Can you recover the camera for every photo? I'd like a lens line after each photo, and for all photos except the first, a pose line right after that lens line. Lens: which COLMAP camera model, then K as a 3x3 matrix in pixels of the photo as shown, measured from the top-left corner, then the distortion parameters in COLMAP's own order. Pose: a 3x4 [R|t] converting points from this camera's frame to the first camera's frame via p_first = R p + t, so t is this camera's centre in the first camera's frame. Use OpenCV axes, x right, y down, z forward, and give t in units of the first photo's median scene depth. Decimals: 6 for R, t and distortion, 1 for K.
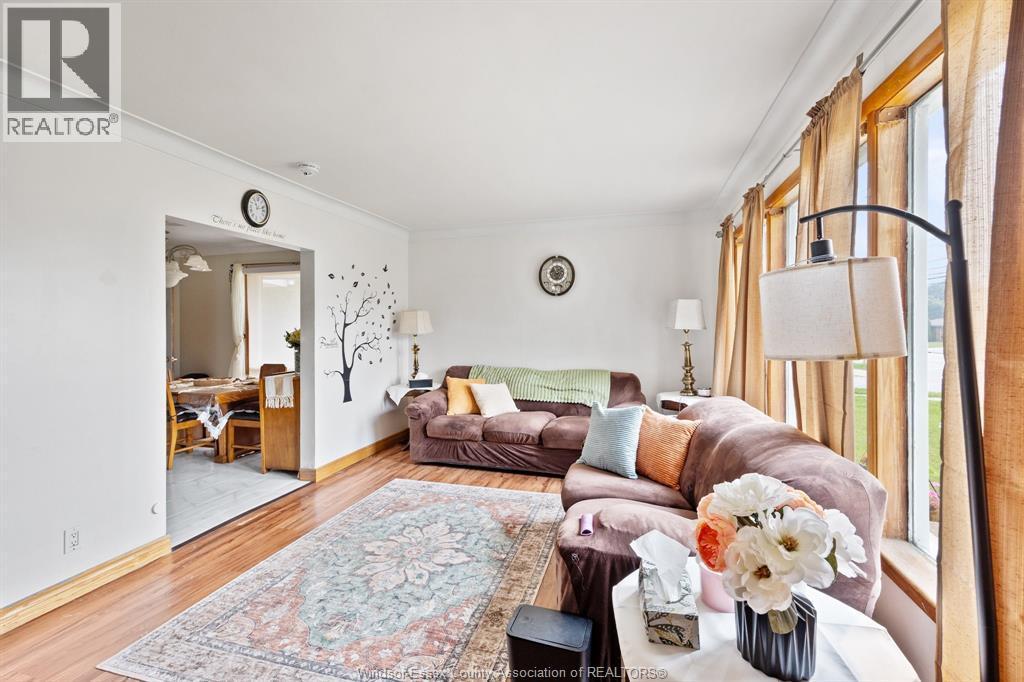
lens RADIAL K [[442.5, 0, 513.6], [0, 442.5, 330.3], [0, 0, 1]] dist [0.002951, -0.000090]
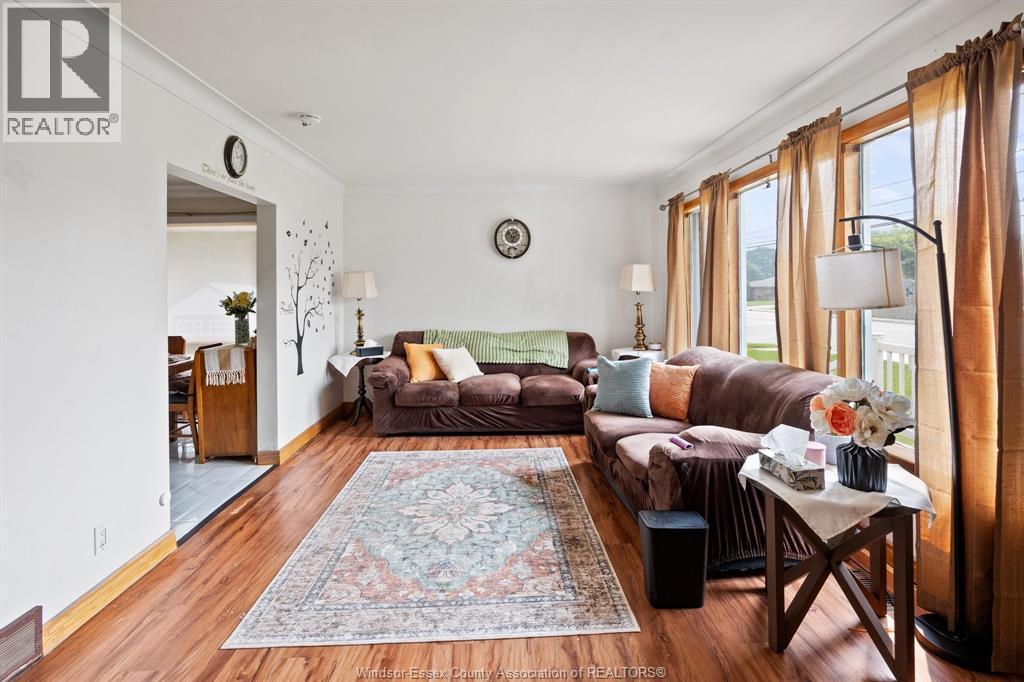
lens RADIAL K [[496.7, 0, 511.8], [0, 496.7, 291.6], [0, 0, 1]] dist [-0.017883, 0.000410]
pose [[0.950199, -0.005484, 0.311595, -0.305091], [0.006356, 0.999978, -0.001781, -0.000997], [-0.311578, 0.003673, 0.950213, -0.088342]]
